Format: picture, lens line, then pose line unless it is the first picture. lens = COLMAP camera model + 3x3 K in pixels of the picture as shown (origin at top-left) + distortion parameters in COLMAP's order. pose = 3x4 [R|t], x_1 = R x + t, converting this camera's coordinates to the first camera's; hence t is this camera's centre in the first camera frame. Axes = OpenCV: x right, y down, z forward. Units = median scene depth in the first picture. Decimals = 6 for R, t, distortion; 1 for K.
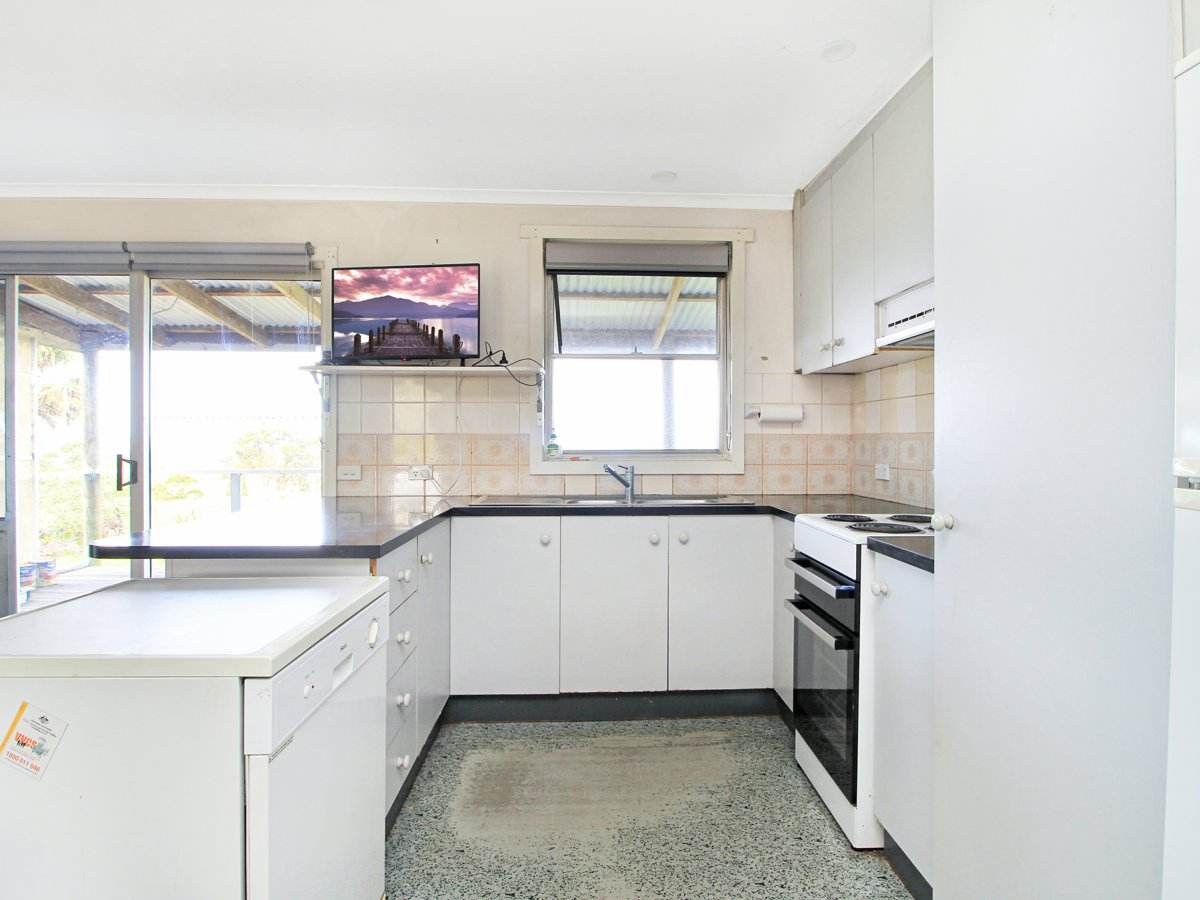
lens RADIAL K [[664.7, 0, 600.0], [0, 664.7, 450.0], [0, 0, 1]] dist [0.017530, -0.025202]
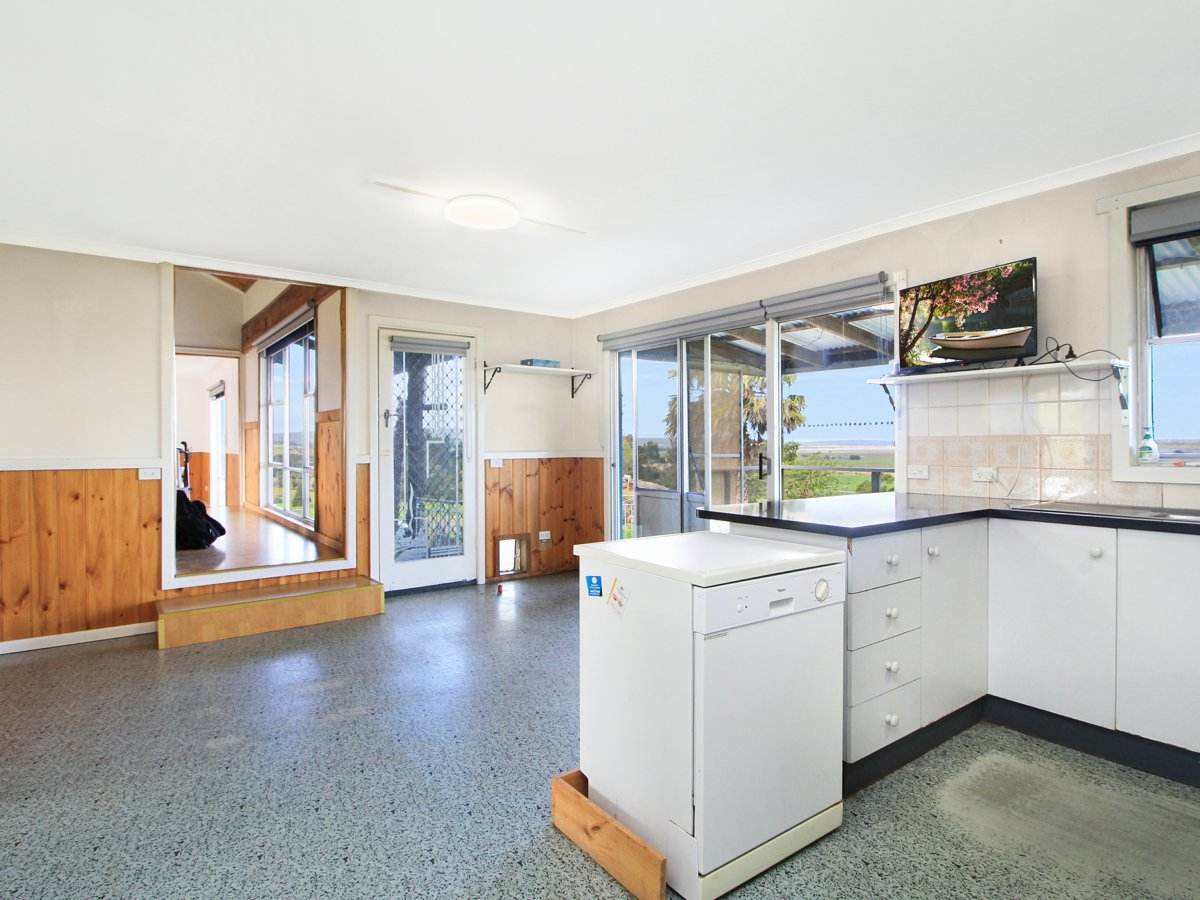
lens RADIAL K [[646.9, 0, 600.0], [0, 646.9, 450.0], [0, 0, 1]] dist [0.000763, 0.000198]
pose [[0.563291, 0.006044, -0.826236, 0.225348], [-0.008571, 0.999962, 0.001471, 0.000851], [0.826214, 0.006253, 0.563322, -0.037703]]
